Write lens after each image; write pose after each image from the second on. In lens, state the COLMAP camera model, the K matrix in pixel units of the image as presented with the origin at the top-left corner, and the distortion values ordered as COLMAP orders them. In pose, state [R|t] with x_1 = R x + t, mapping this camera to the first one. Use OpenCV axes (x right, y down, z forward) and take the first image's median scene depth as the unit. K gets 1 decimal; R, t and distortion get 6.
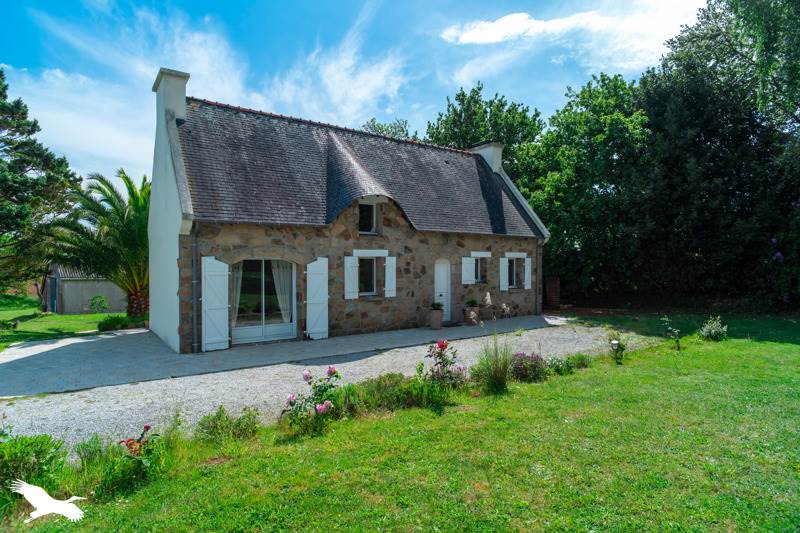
lens RADIAL K [[455.7, 0, 400.9], [0, 455.7, 274.8], [0, 0, 1]] dist [-0.010452, -0.000056]
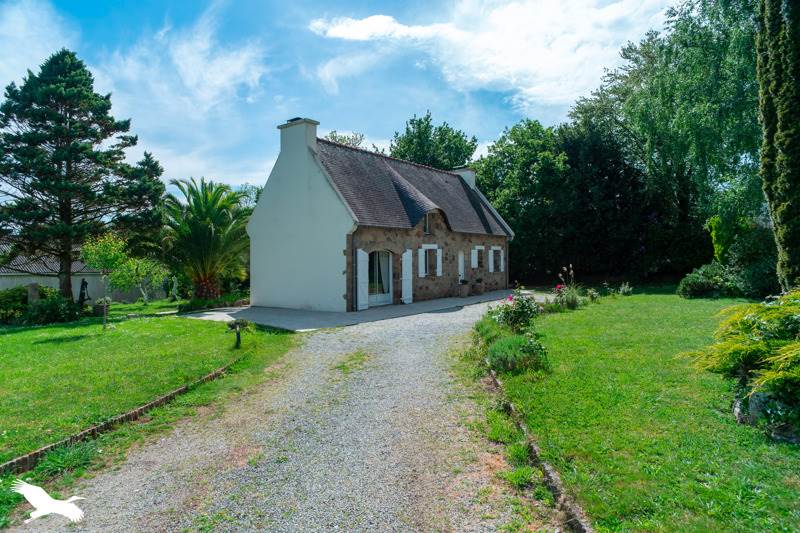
lens RADIAL K [[455.7, 0, 403.5], [0, 455.7, 259.8], [0, 0, 1]] dist [-0.010452, -0.000056]
pose [[0.960428, -0.007714, 0.278421, -0.533743], [0.013315, 0.999745, -0.018229, 0.020471], [-0.278209, 0.021215, 0.960286, -0.389552]]
